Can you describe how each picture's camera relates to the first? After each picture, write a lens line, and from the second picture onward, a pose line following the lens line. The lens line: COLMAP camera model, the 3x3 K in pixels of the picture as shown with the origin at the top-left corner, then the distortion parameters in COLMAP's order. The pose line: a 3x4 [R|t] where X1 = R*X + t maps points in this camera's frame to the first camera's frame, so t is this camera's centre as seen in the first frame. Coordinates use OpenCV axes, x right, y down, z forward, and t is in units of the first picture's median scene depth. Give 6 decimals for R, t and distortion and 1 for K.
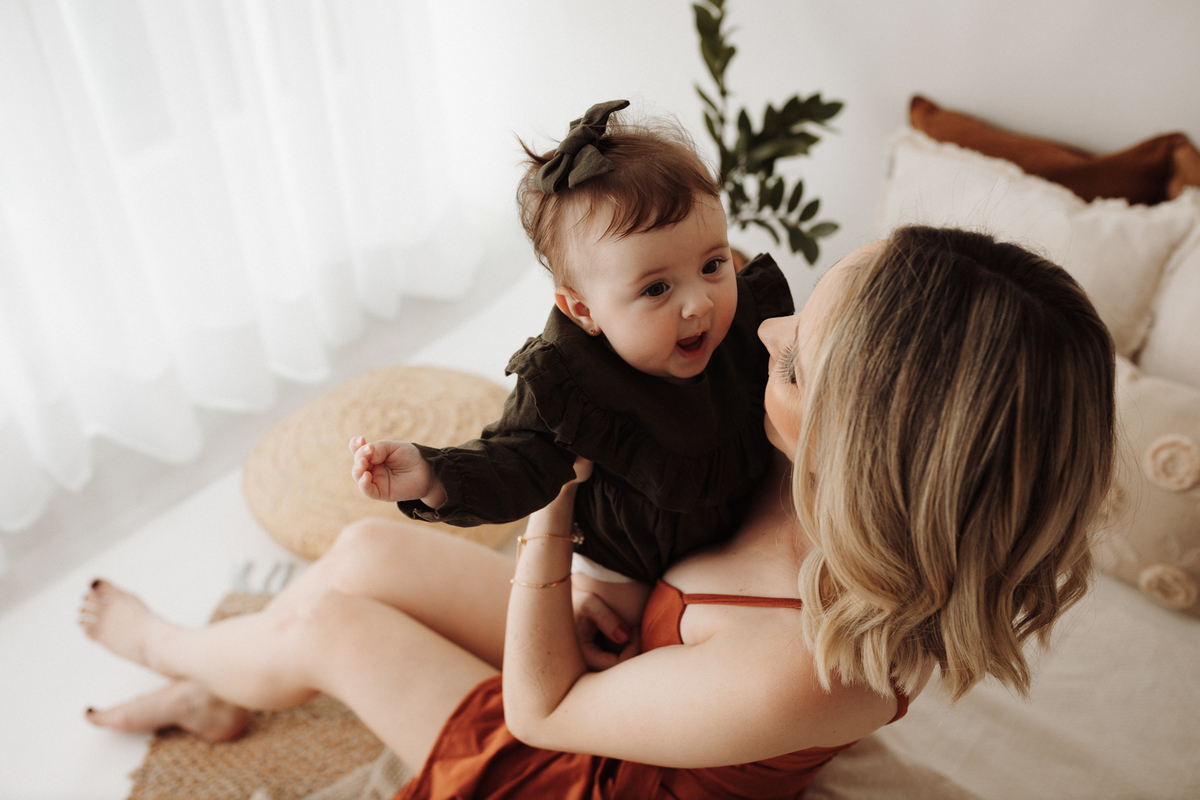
lens RADIAL K [[1167.1, 0, 602.1], [0, 1167.1, 402.6], [0, 0, 1]] dist [-0.014950, 0.000000]
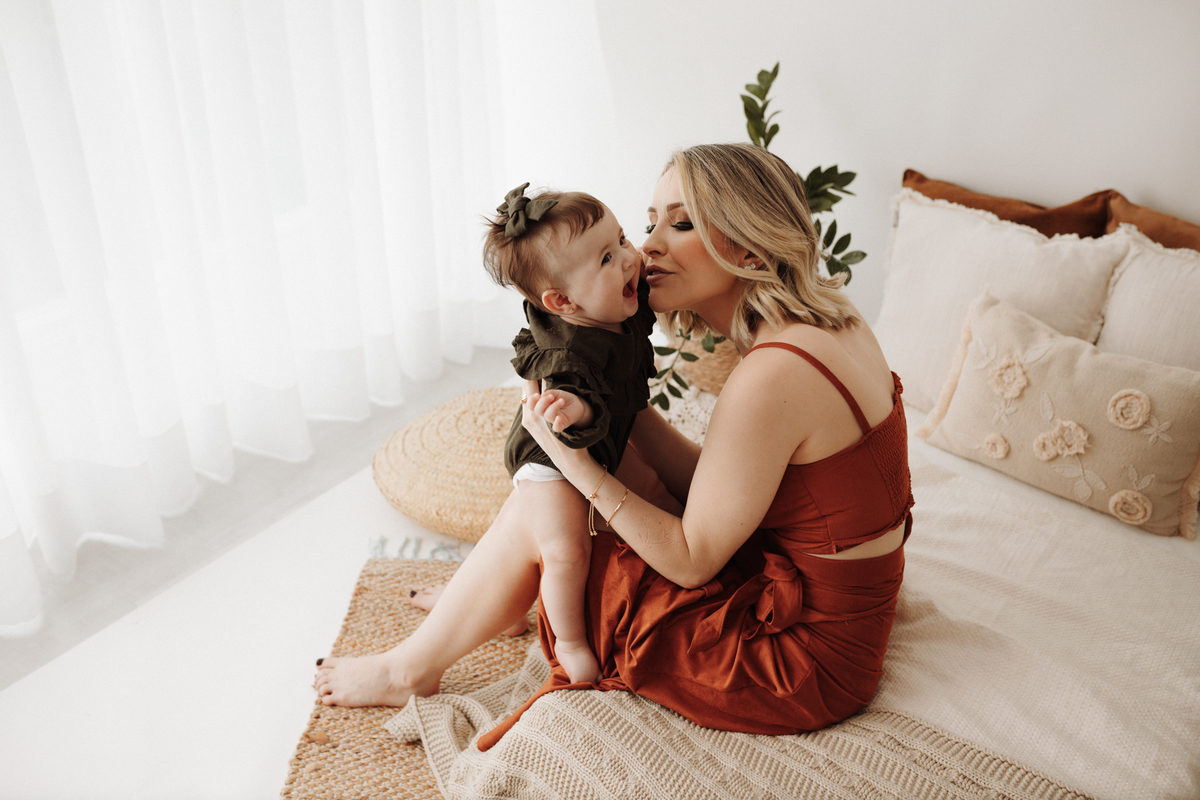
lens RADIAL K [[1167.1, 0, 605.2], [0, 1167.1, 394.7], [0, 0, 1]] dist [-0.014950, 0.000000]
pose [[0.998061, -0.001817, 0.062222, -0.158188], [0.009976, 0.991323, -0.131073, 0.160779], [-0.061443, 0.131439, 0.989418, -0.241065]]
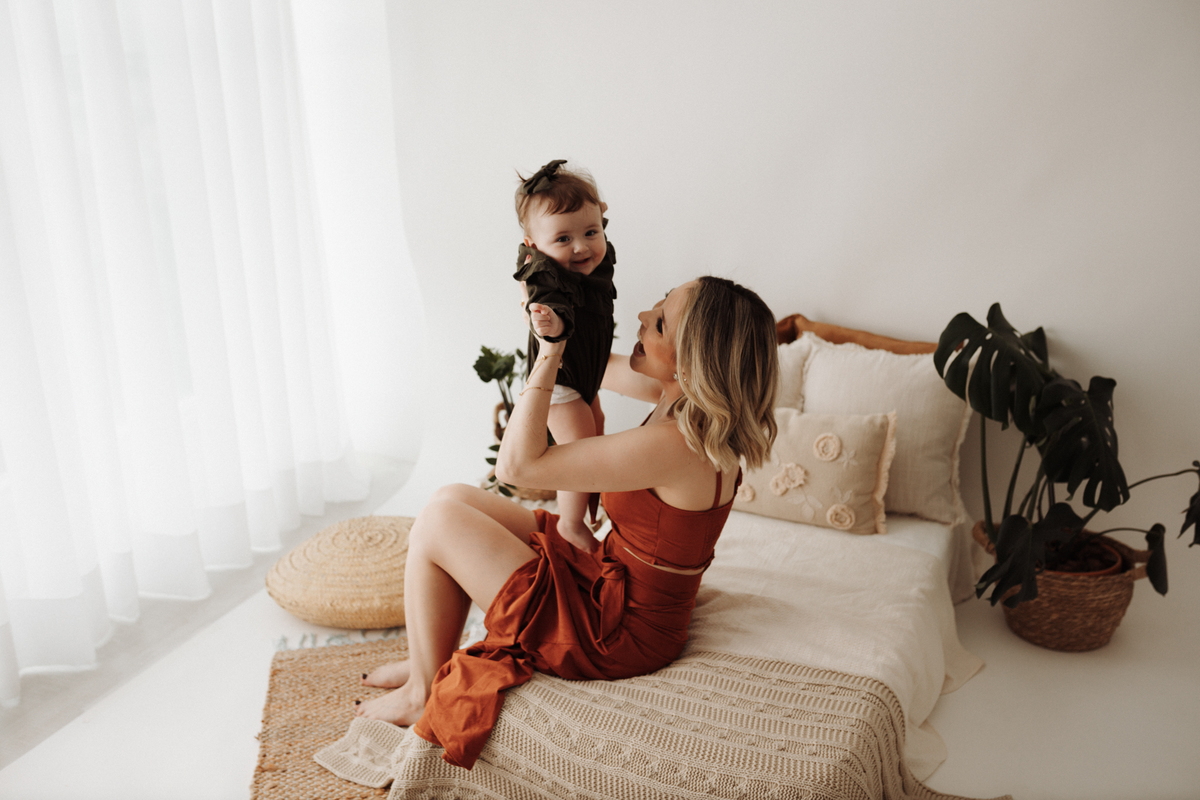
lens RADIAL K [[1167.1, 0, 594.6], [0, 1167.1, 387.3], [0, 0, 1]] dist [-0.014950, 0.000000]
pose [[0.961184, -0.082151, 0.263393, -0.306073], [0.167243, 0.932748, -0.319391, 0.403757], [-0.219442, 0.351044, 0.910282, -0.573778]]
